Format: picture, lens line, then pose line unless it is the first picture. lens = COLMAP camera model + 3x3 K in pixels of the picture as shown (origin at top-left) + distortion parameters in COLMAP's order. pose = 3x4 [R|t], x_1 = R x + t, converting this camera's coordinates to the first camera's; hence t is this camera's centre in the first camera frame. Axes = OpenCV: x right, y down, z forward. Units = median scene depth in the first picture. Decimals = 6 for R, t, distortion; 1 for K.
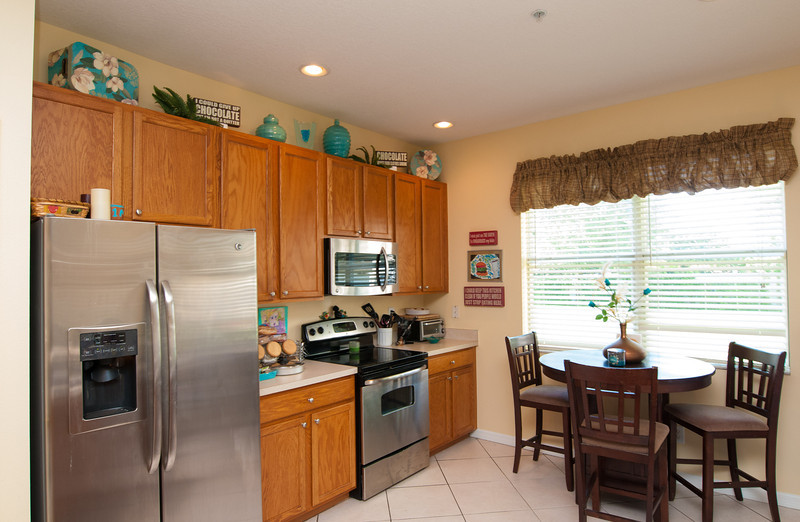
lens RADIAL K [[506.8, 0, 398.8], [0, 506.8, 265.9], [0, 0, 1]] dist [-0.009521, -0.000095]
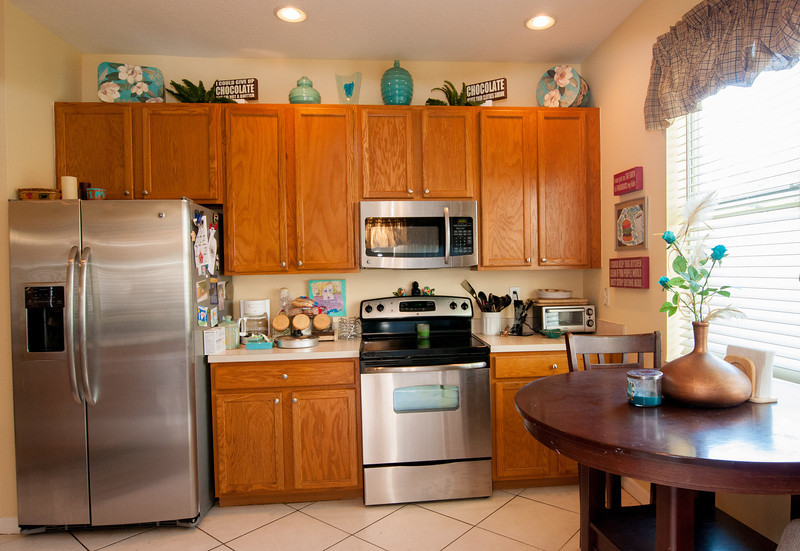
lens RADIAL K [[526.9, 0, 403.1], [0, 526.9, 281.6], [0, 0, 1]] dist [-0.010010, -0.000527]
pose [[0.684460, 0.016616, -0.728861, 0.581344], [0.023547, 0.998715, 0.044880, 0.043570], [0.728670, -0.047881, 0.683189, 0.427713]]
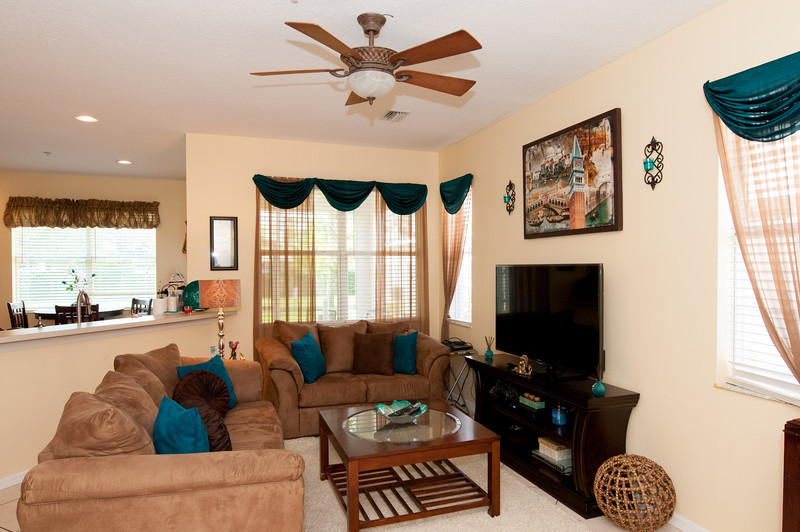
lens RADIAL K [[532.3, 0, 400.5], [0, 532.3, 271.7], [0, 0, 1]] dist [0.004184, -0.000486]
pose [[0.548908, -0.000228, 0.835883, -0.576859], [-0.022672, 0.999628, 0.015160, -0.023806], [-0.835575, -0.027273, 0.548699, -1.116128]]
